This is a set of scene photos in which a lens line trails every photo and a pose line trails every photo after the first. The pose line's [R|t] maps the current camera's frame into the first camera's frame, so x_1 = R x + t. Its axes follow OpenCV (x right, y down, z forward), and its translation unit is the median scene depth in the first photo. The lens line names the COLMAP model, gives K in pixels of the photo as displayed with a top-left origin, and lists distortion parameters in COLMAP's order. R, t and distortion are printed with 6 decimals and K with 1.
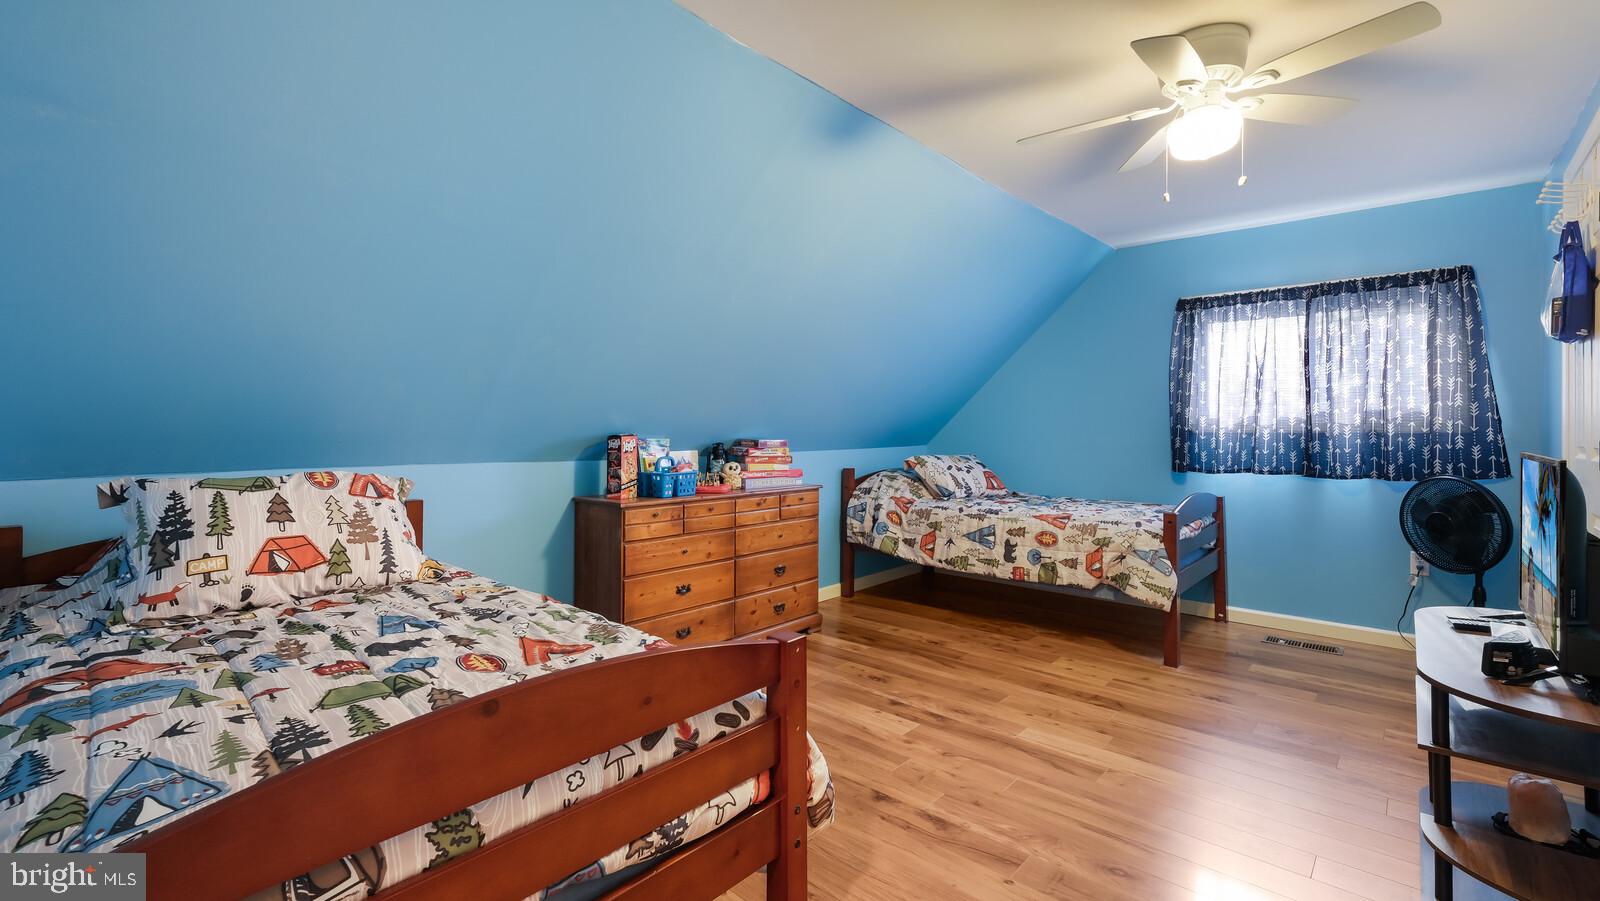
lens RADIAL K [[711.9, 0, 793.4], [0, 711.9, 447.6], [0, 0, 1]] dist [0.006622, 0.000107]
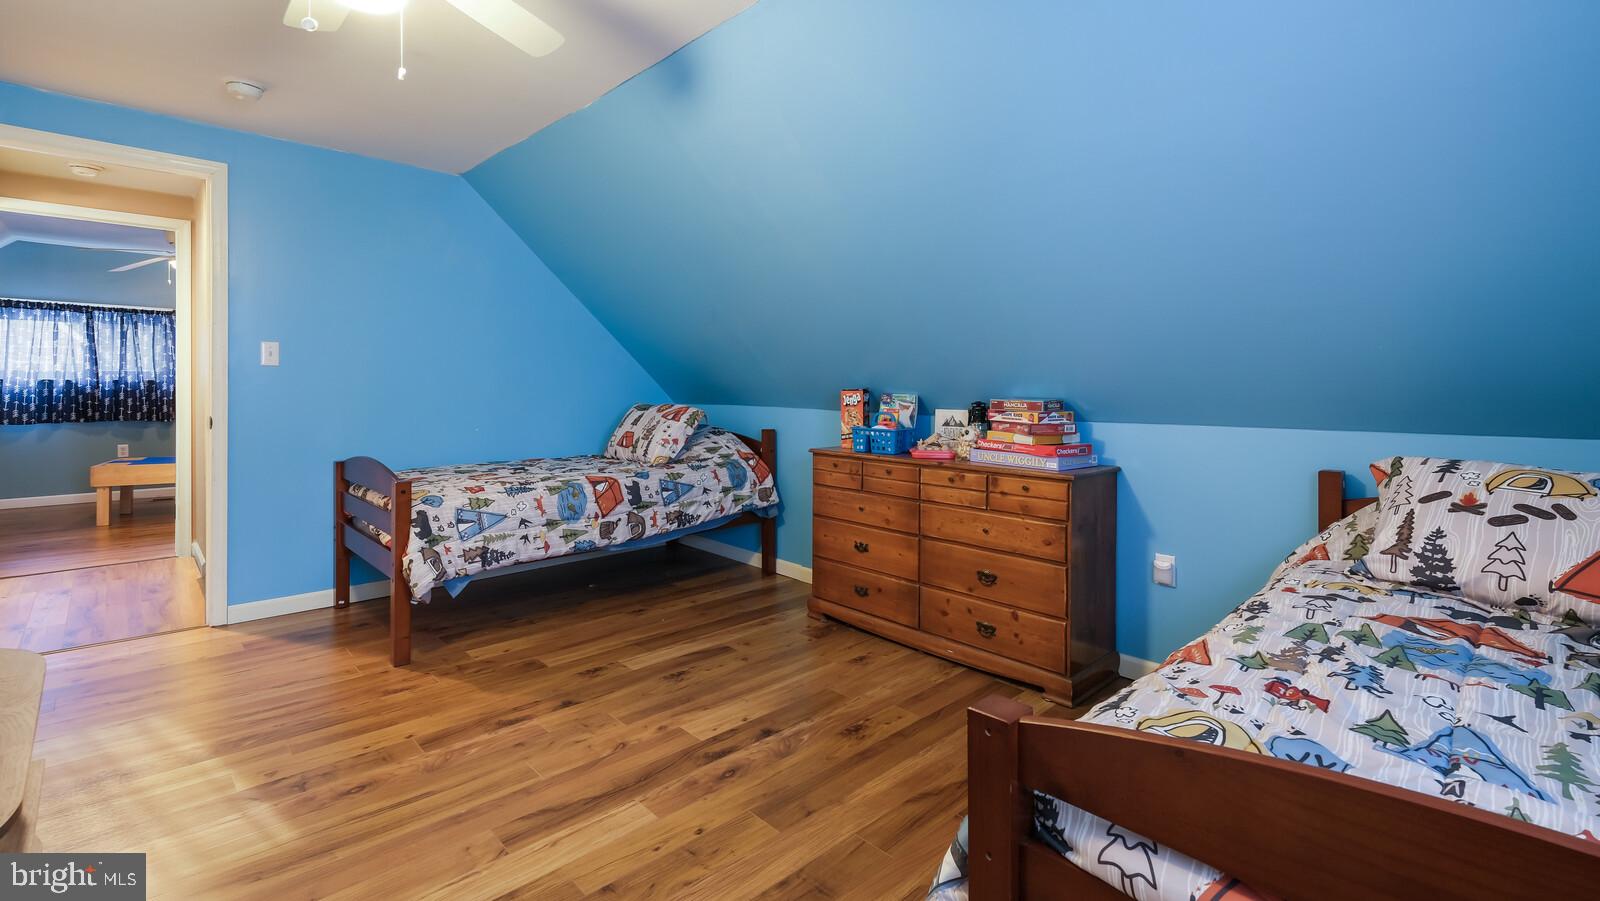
lens RADIAL K [[711.9, 0, 793.4], [0, 711.9, 436.4], [0, 0, 1]] dist [0.006622, 0.000107]
pose [[-0.087829, 0.074087, -0.993377, 0.849080], [-0.035801, 0.996351, 0.077474, -0.025979], [0.995492, 0.042369, -0.084856, 1.025515]]
